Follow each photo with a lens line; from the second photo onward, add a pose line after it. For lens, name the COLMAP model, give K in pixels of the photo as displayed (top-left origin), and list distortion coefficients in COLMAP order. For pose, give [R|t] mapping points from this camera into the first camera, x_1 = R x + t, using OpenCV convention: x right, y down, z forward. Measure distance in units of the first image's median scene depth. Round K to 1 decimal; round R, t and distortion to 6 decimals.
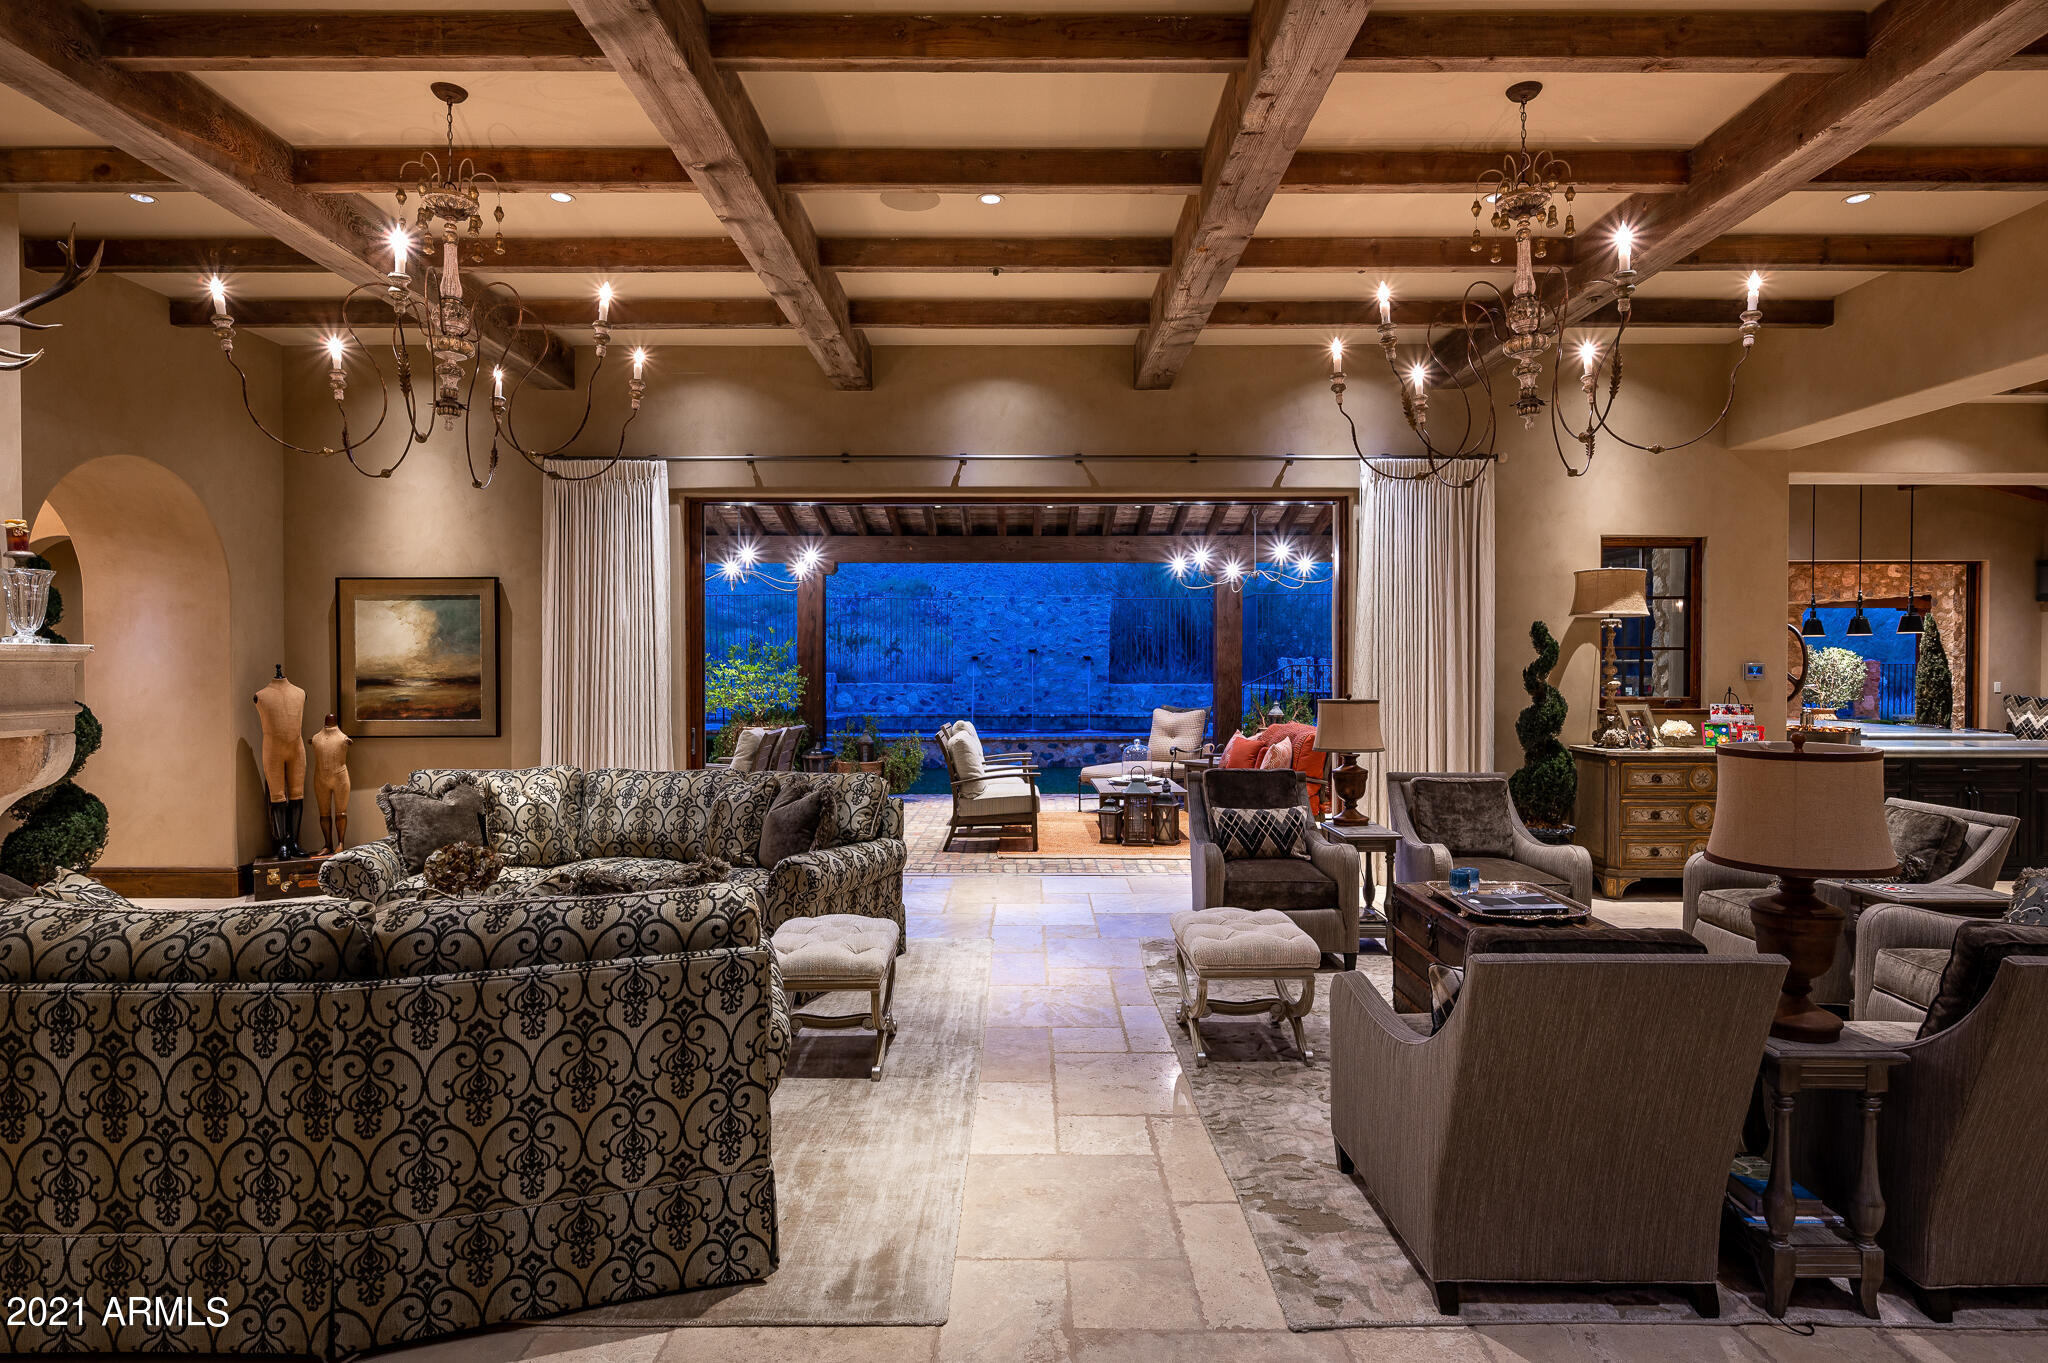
lens RADIAL K [[1116.7, 0, 1026.8], [0, 1116.7, 678.0], [0, 0, 1]] dist [-0.005162, 0.001242]
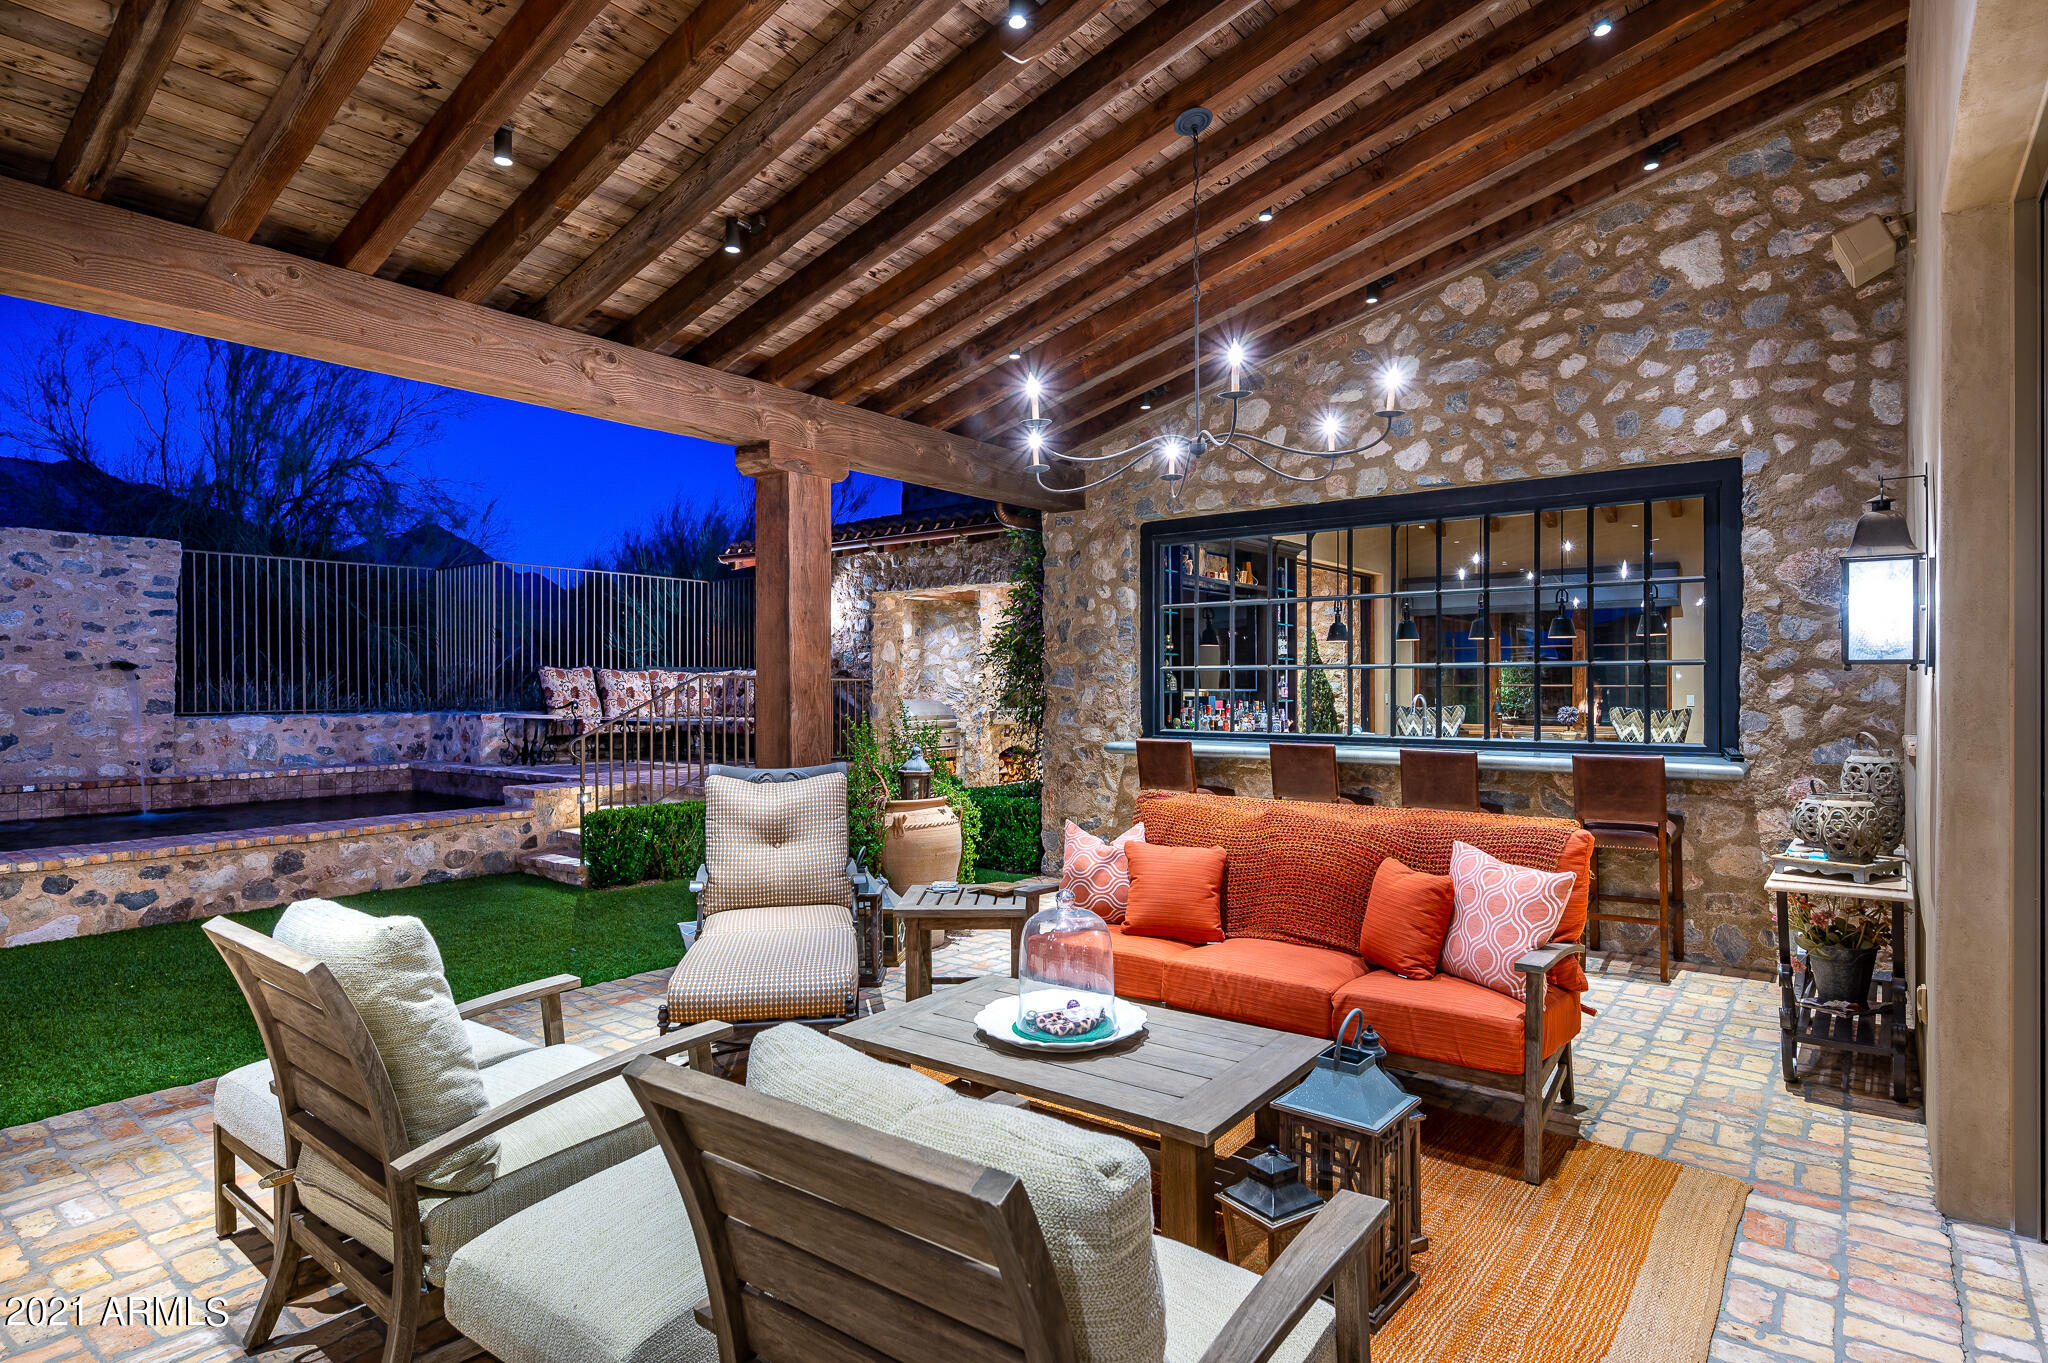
lens RADIAL K [[1035.9, 0, 942.2], [0, 1035.9, 685.2], [0, 0, 1]] dist [-0.003292, -0.000302]
pose [[0.615306, -0.000958, 0.788288, -0.212210], [0.012242, 0.999890, -0.008340, -0.002731], [-0.788193, 0.014782, 0.615251, 1.160415]]
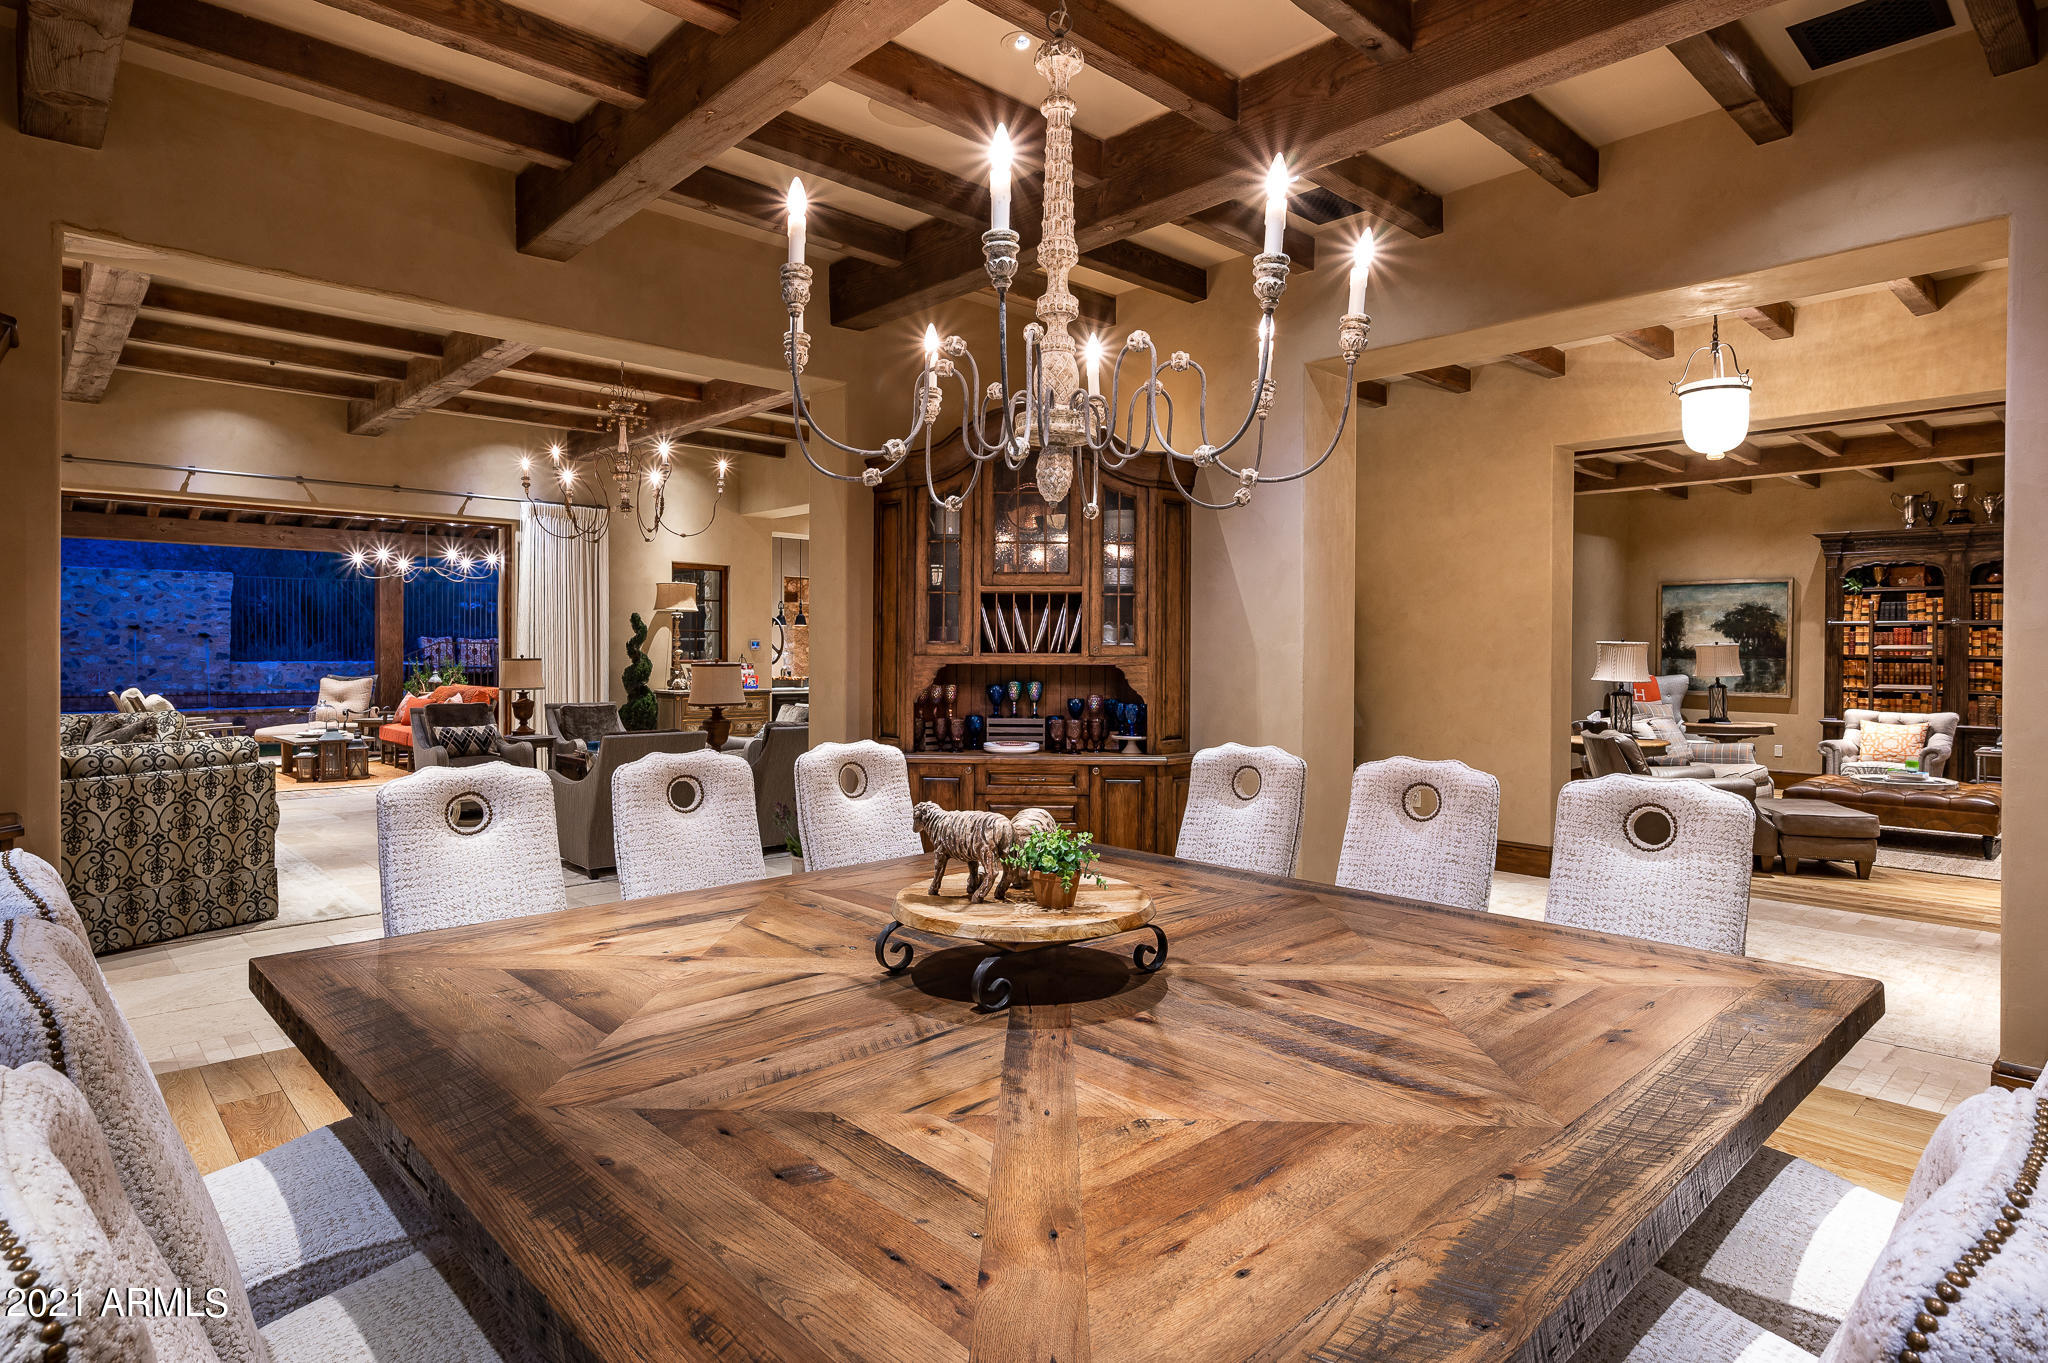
lens RADIAL K [[1153.6, 0, 1007.0], [0, 1153.6, 664.1], [0, 0, 1]] dist [-0.002815, 0.001817]
pose [[0.744665, -0.003428, 0.667429, -0.254115], [0.003617, 0.999993, 0.001100, 0.023354], [-0.667428, 0.001595, 0.744672, -0.599470]]
